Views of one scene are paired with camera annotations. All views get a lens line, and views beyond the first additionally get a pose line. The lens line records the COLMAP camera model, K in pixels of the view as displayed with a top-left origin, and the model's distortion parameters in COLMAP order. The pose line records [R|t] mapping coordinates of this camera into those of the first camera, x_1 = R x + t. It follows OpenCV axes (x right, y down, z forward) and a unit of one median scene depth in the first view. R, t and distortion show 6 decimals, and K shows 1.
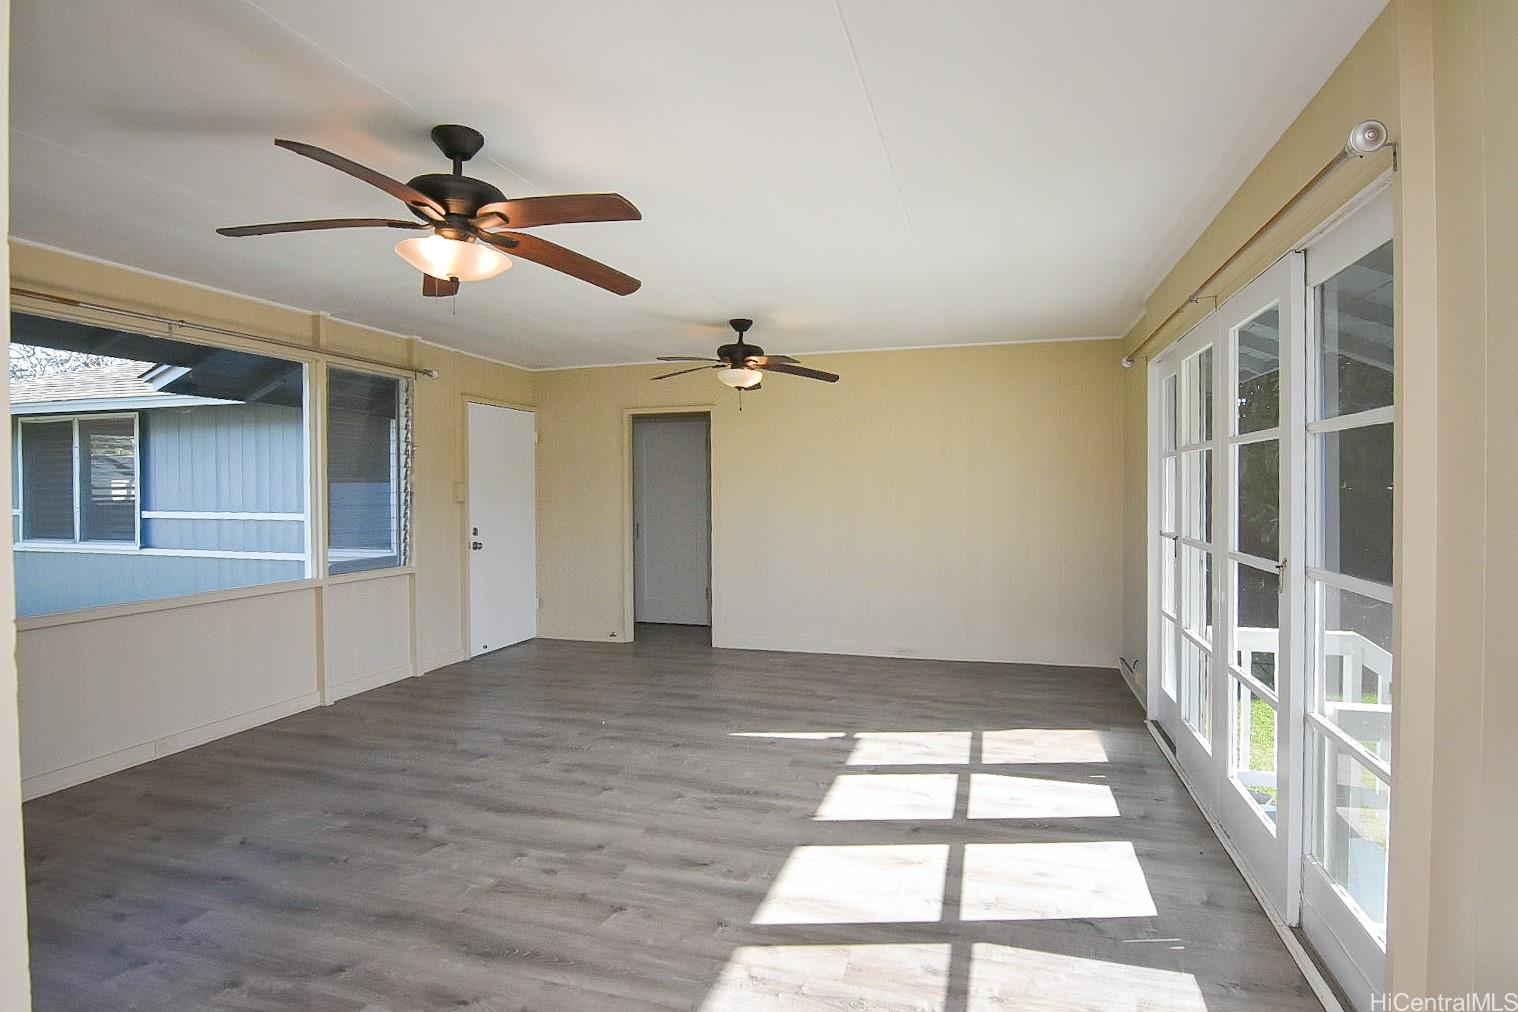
lens RADIAL K [[795.6, 0, 766.9], [0, 795.6, 494.6], [0, 0, 1]] dist [-0.054184, 0.000052]
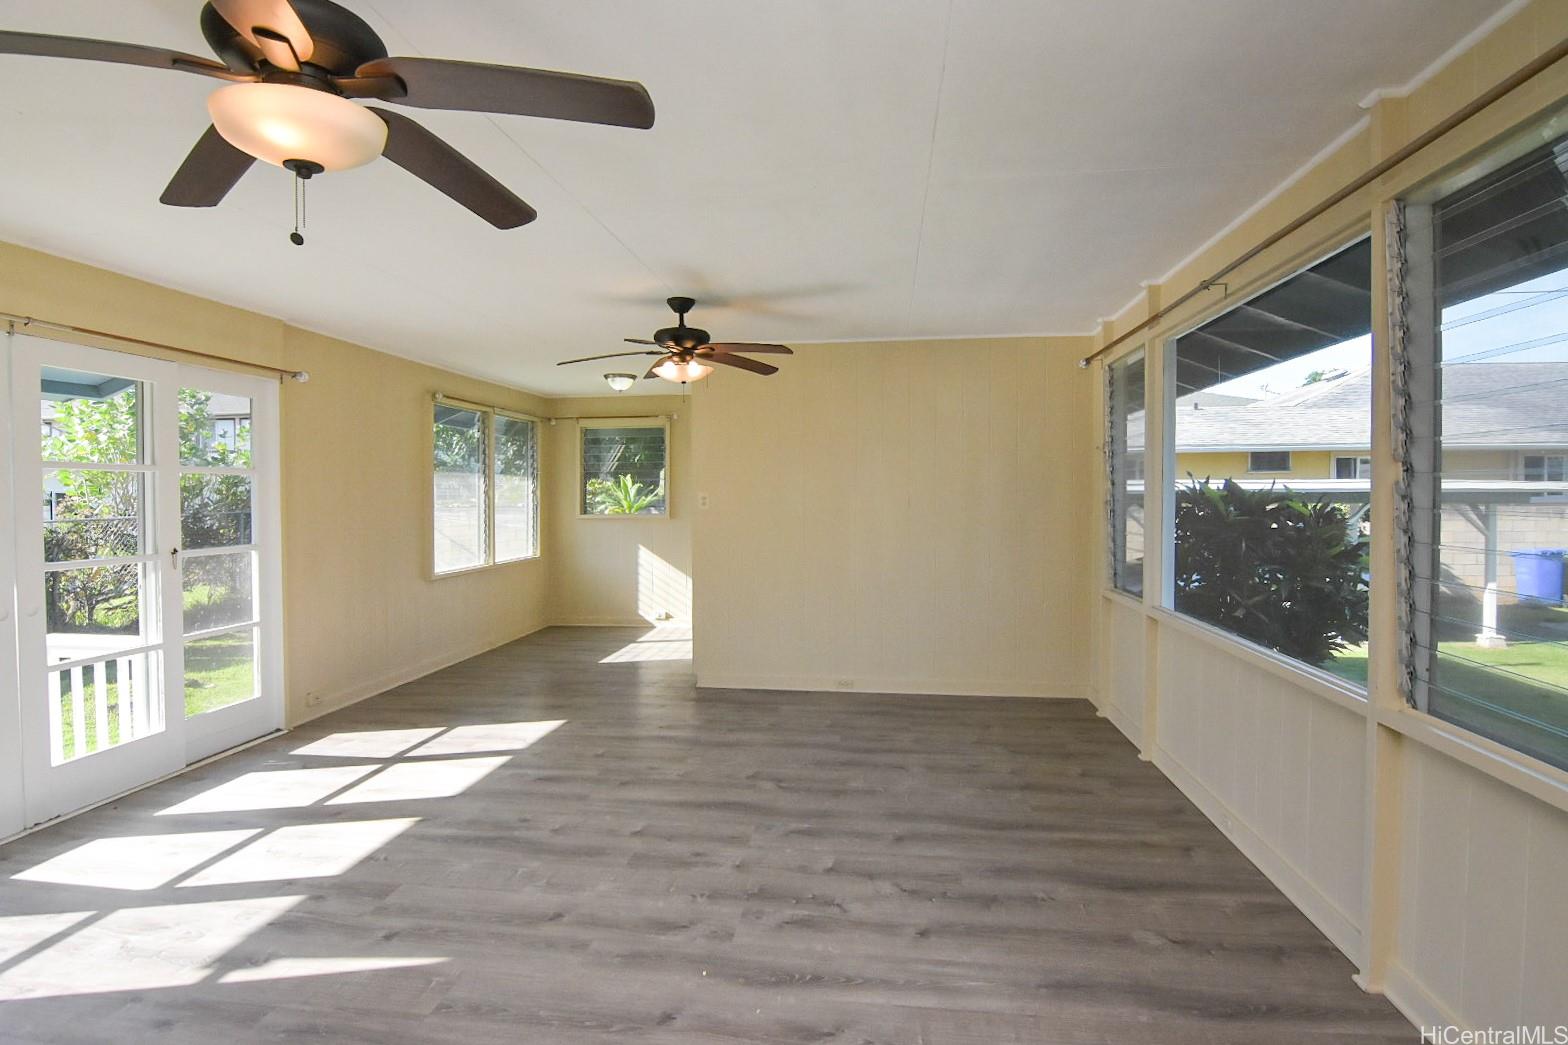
lens RADIAL K [[759.9, 0, 785.5], [0, 759.9, 511.6], [0, 0, 1]] dist [-0.001185, -0.014686]
pose [[-0.986779, 0.009263, -0.161809, -0.210197], [0.003664, 0.999385, 0.034865, -0.024311], [0.162033, 0.033811, -0.986206, 1.699510]]
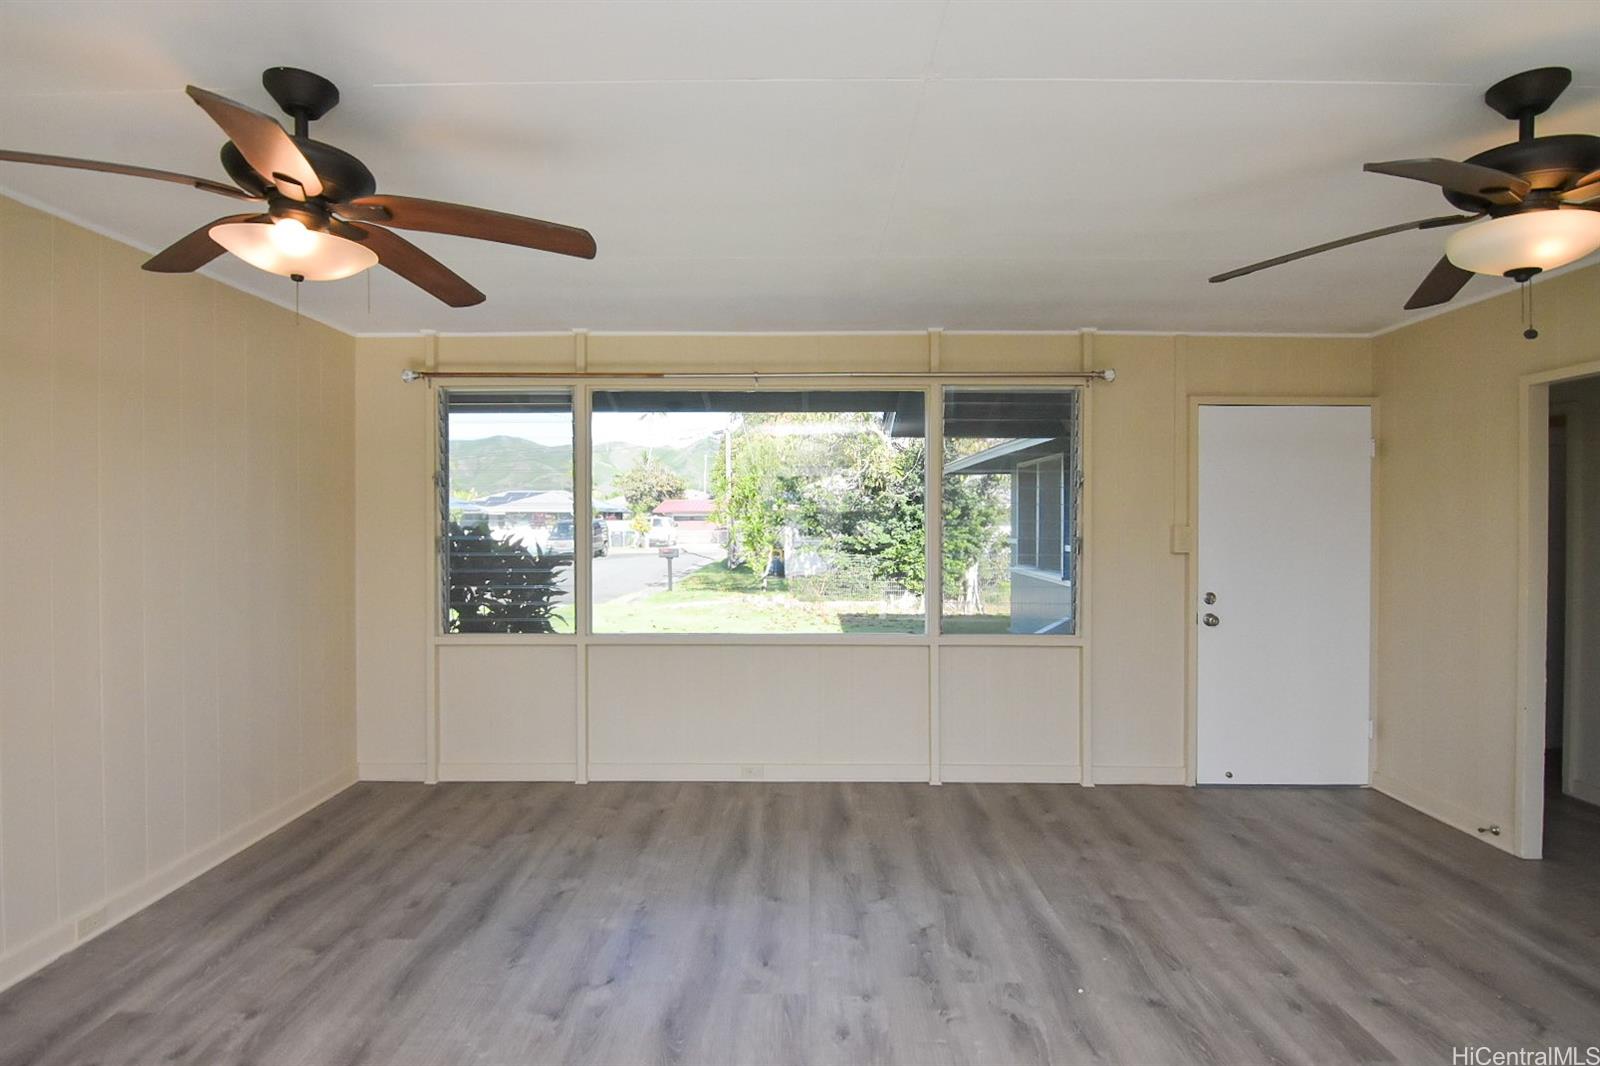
lens RADIAL K [[775.5, 0, 801.5], [0, 775.5, 521.8], [0, 0, 1]] dist [-0.001185, -0.014686]
pose [[0.255332, 0.010645, -0.966795, 0.278994], [-0.010283, 0.999913, 0.008294, -0.031458], [0.966799, 0.007824, 0.255419, 0.790395]]
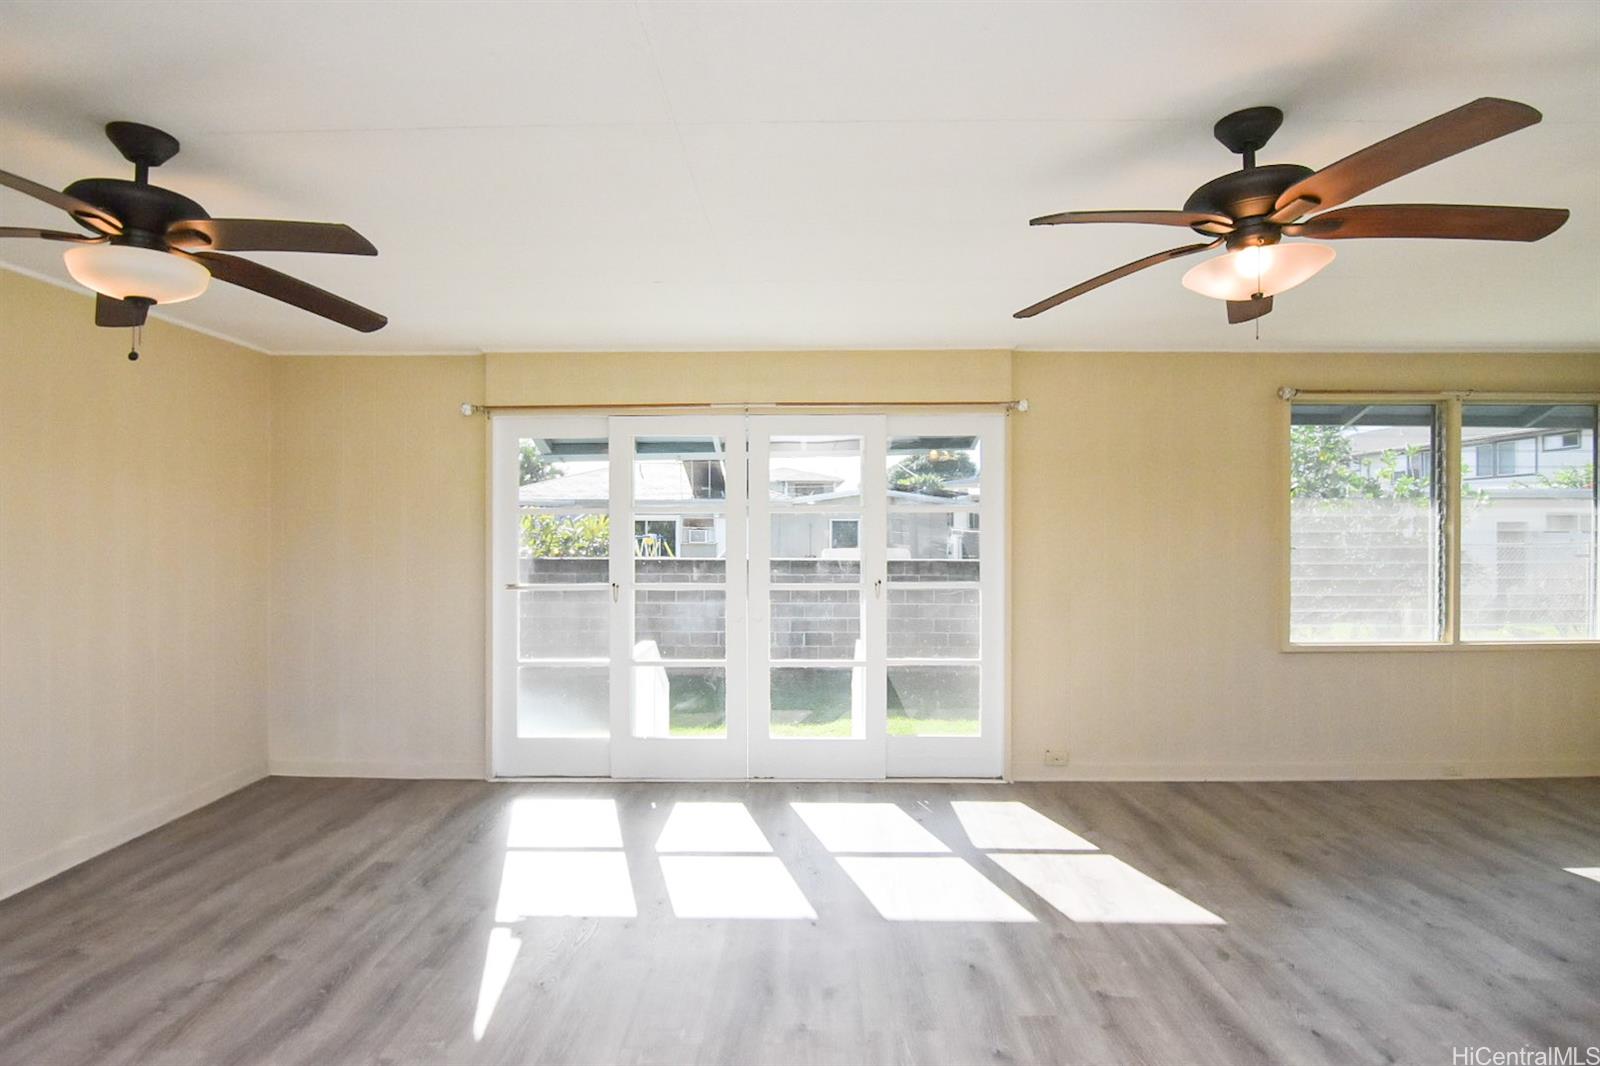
lens RADIAL K [[775.5, 0, 801.5], [0, 775.5, 521.8], [0, 0, 1]] dist [-0.001185, -0.014686]
pose [[-0.278941, 0.008927, 0.960267, -0.636940], [0.013857, 0.999890, -0.005270, -0.024954], [-0.960208, 0.011837, -0.279034, 1.034986]]
